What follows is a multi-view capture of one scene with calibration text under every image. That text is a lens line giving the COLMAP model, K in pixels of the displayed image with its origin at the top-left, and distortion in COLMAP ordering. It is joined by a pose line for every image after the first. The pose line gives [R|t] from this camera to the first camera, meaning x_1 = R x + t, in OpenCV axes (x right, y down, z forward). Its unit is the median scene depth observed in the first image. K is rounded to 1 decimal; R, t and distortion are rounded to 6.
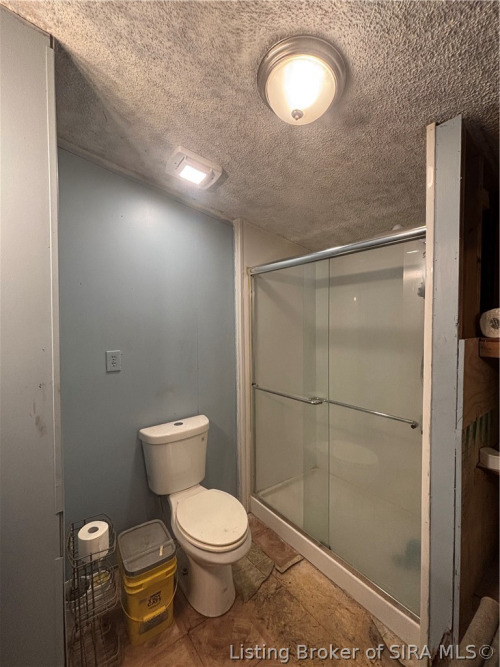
lens RADIAL K [[288.5, 0, 250.0], [0, 288.5, 333.5], [0, 0, 1]] dist [0.001121, 0.000514]
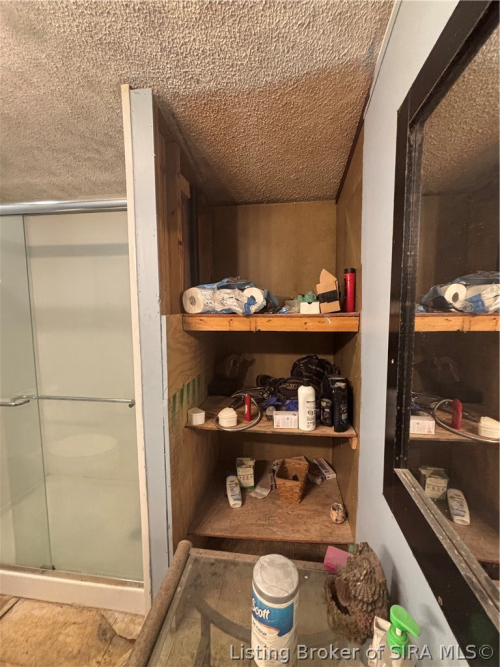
lens RADIAL K [[288.5, 0, 250.0], [0, 288.5, 333.5], [0, 0, 1]] dist [0.001121, 0.000514]
pose [[0.708381, -0.069757, 0.702375, 0.143661], [0.024341, 0.996927, 0.074462, 0.010859], [-0.705410, -0.035651, 0.707902, 0.019151]]
